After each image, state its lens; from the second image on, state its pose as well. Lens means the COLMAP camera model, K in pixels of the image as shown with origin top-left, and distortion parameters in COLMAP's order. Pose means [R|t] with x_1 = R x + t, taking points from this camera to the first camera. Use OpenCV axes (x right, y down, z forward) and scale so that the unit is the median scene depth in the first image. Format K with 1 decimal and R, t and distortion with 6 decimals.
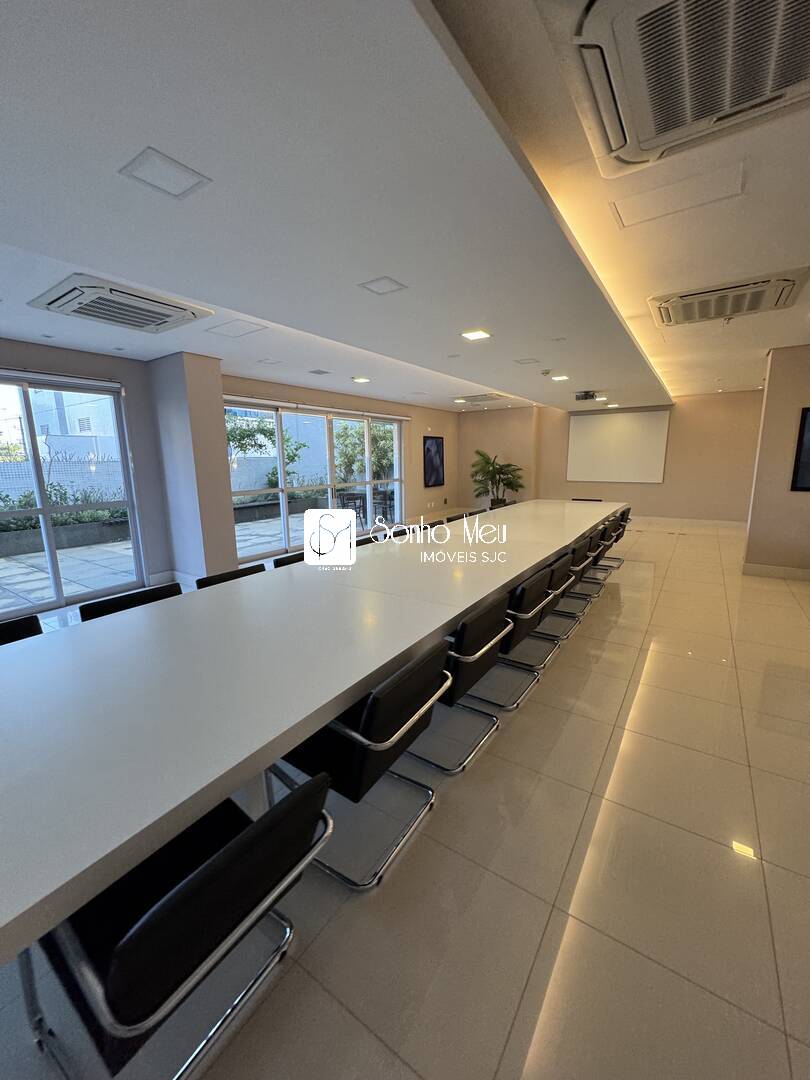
lens RADIAL K [[431.5, 0, 405.0], [0, 431.5, 540.0], [0, 0, 1]] dist [-0.002801, 0.000328]
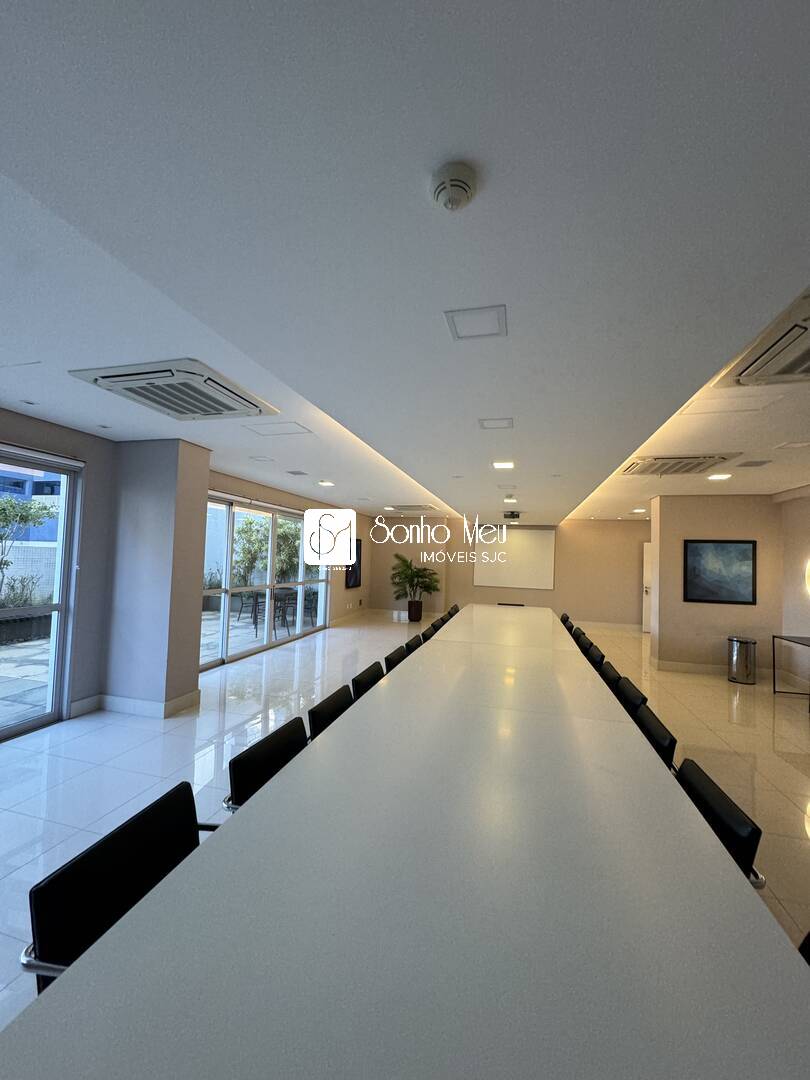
lens RADIAL K [[431.5, 0, 405.0], [0, 431.5, 540.0], [0, 0, 1]] dist [-0.002801, 0.000328]
pose [[0.942329, 0.058156, 0.329596, -0.160628], [0.016592, 0.975460, -0.219553, -0.011944], [-0.334276, 0.212359, 0.918239, 0.027376]]
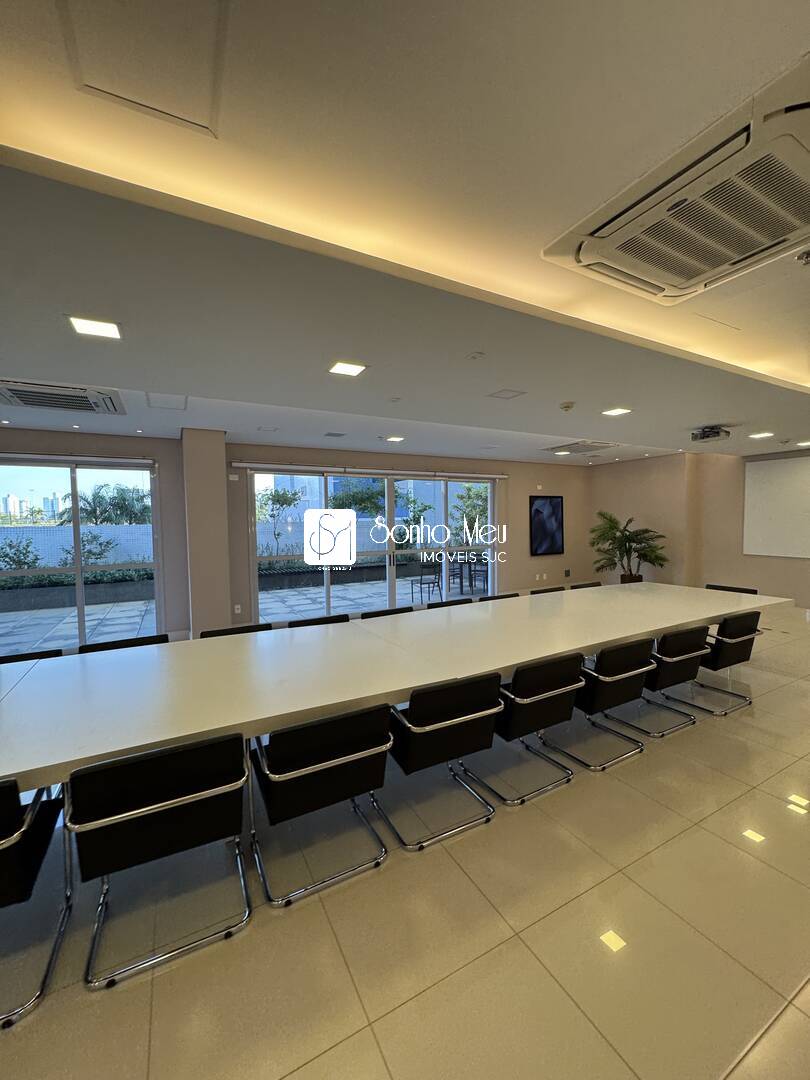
lens RADIAL K [[431.5, 0, 405.0], [0, 431.5, 540.0], [0, 0, 1]] dist [-0.002801, 0.000328]
pose [[0.890179, 0.021575, -0.455100, 0.211283], [-0.081437, 0.990327, -0.112343, -0.039900], [0.448274, 0.137067, 0.883325, 0.154781]]
